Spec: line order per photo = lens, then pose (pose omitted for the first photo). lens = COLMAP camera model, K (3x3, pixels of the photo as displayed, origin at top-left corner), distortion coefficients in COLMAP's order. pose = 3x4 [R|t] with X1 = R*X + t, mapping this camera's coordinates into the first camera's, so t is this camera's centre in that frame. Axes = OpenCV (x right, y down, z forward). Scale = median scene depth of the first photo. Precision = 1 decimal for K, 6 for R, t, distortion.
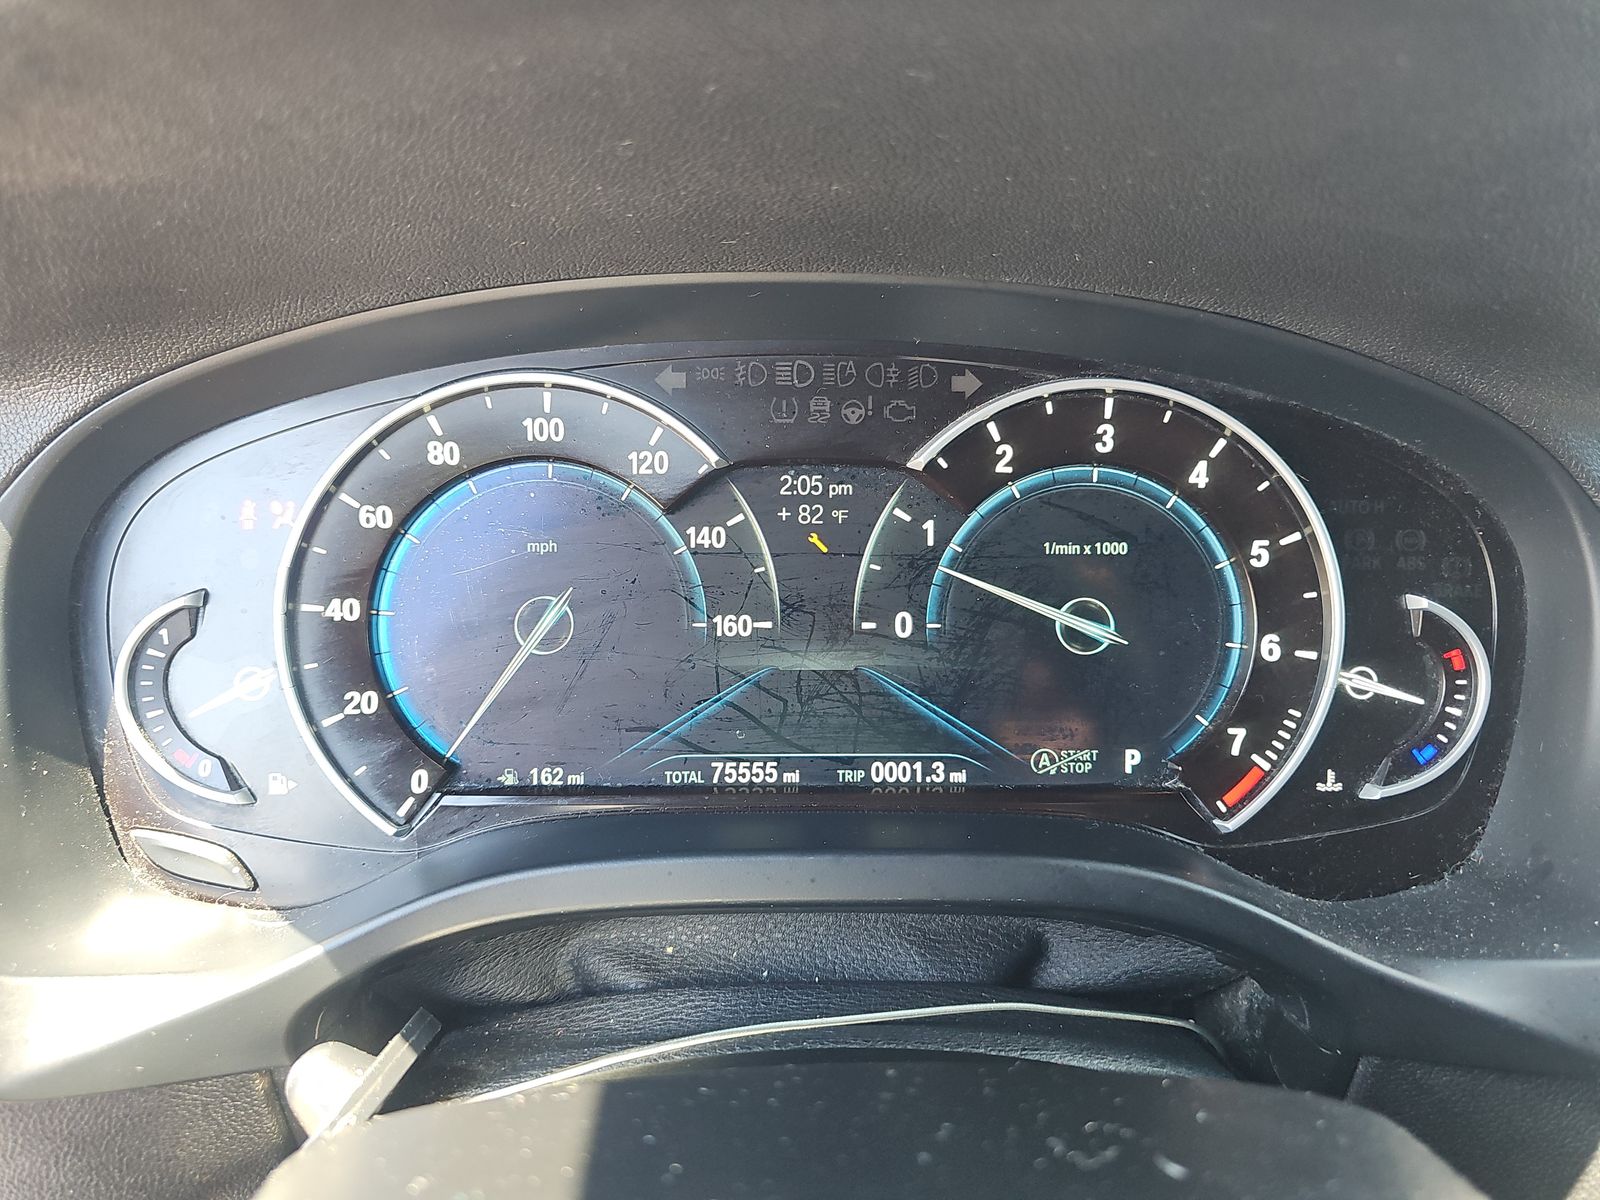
lens RADIAL K [[1046.0, 0, 800.0], [0, 1046.0, 600.0], [0, 0, 1]] dist [0.035975, -0.047886]
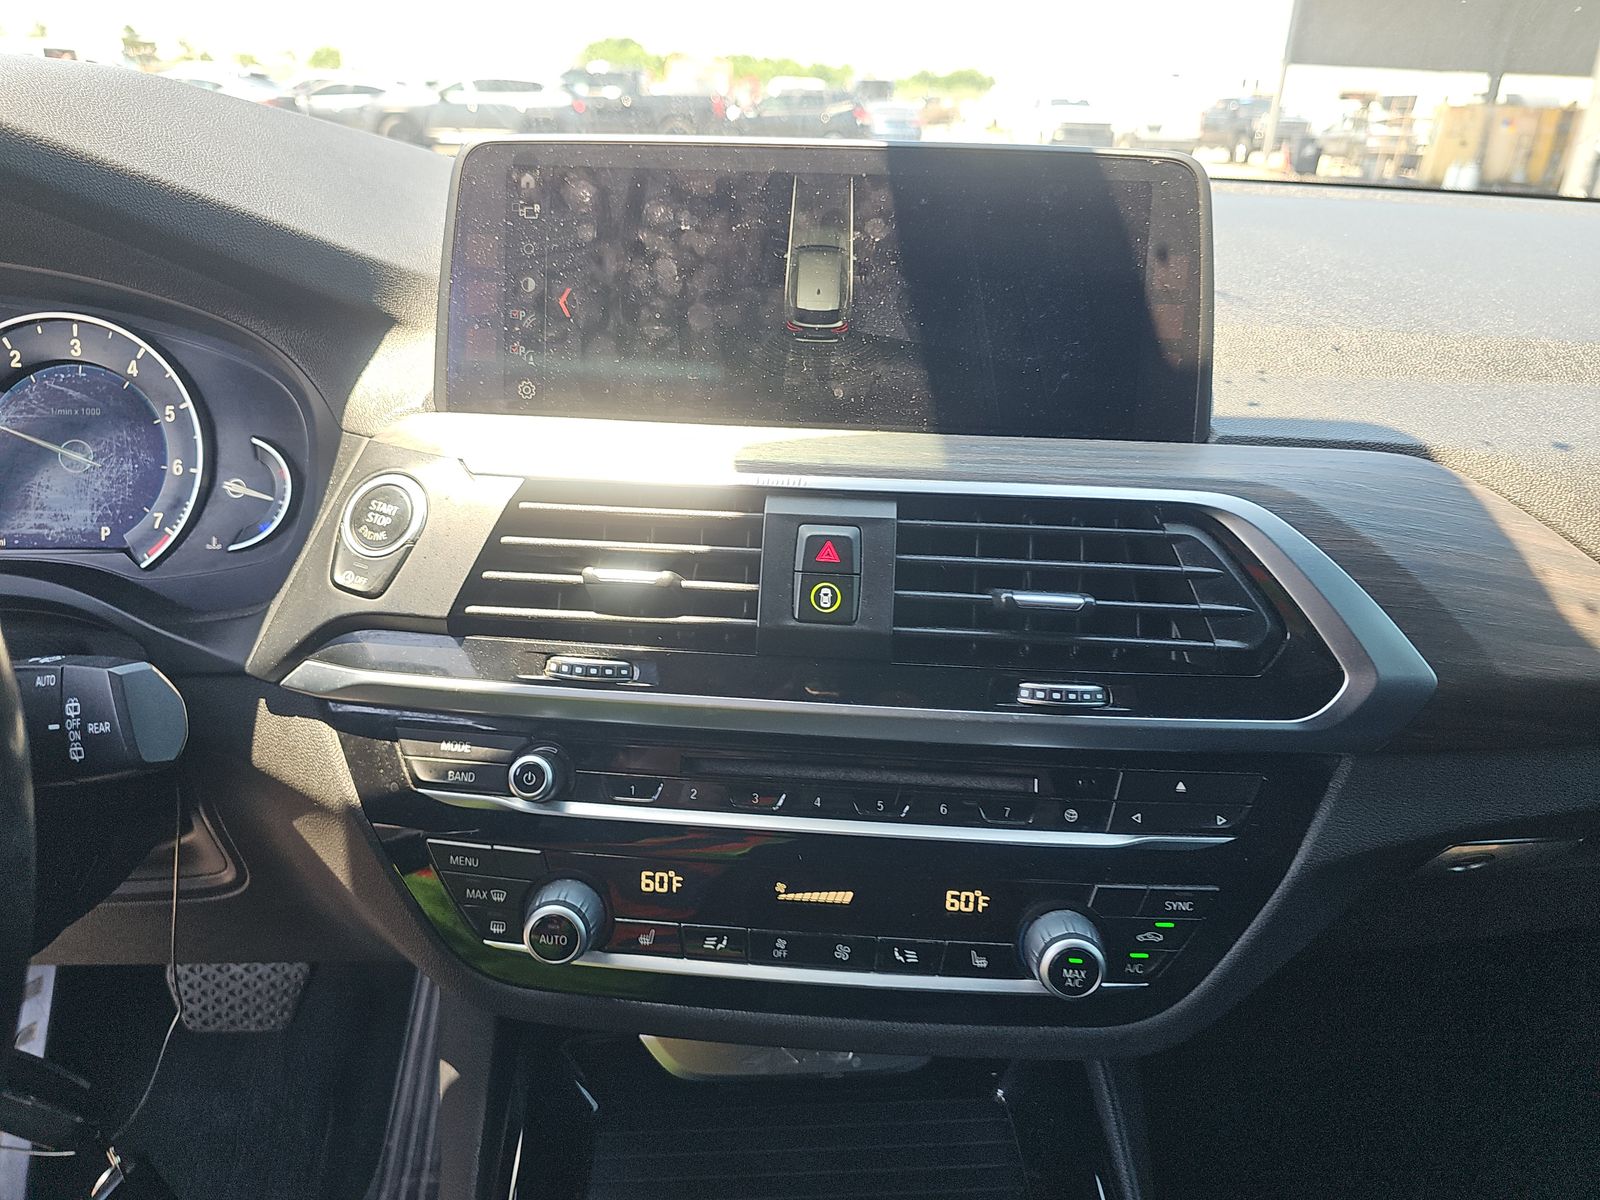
lens RADIAL K [[1046.0, 0, 800.0], [0, 1046.0, 600.0], [0, 0, 1]] dist [0.035975, -0.047886]
pose [[0.999643, -0.003563, 0.026478, 1.453197], [0.003597, 0.999993, -0.001220, 0.275752], [-0.026474, 0.001315, 0.999649, -0.795265]]
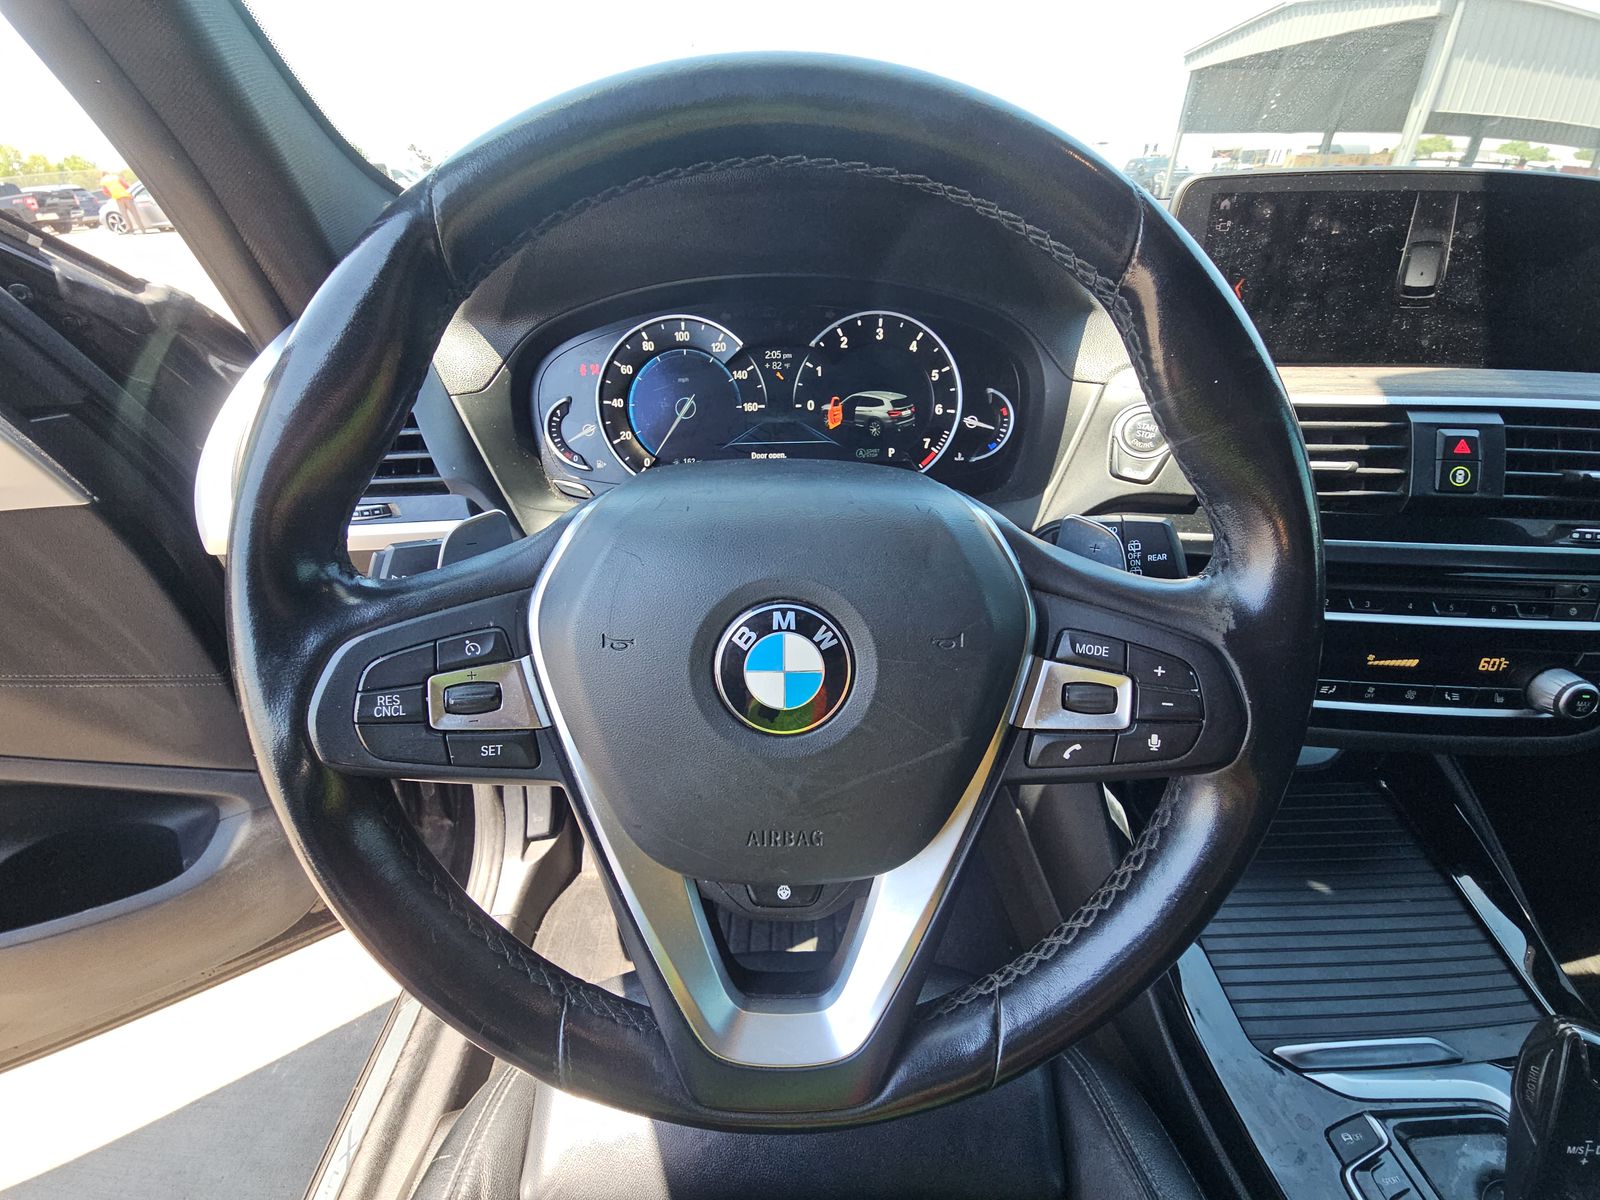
lens RADIAL K [[634.2, 0, 800.0], [0, 634.2, 600.0], [0, 0, 1]] dist [0.015161, -0.008844]
pose [[0.999415, -0.019819, -0.027870, 0.108948], [0.023536, 0.989860, 0.140083, 0.309870], [0.024811, -0.140657, 0.989747, -0.799469]]
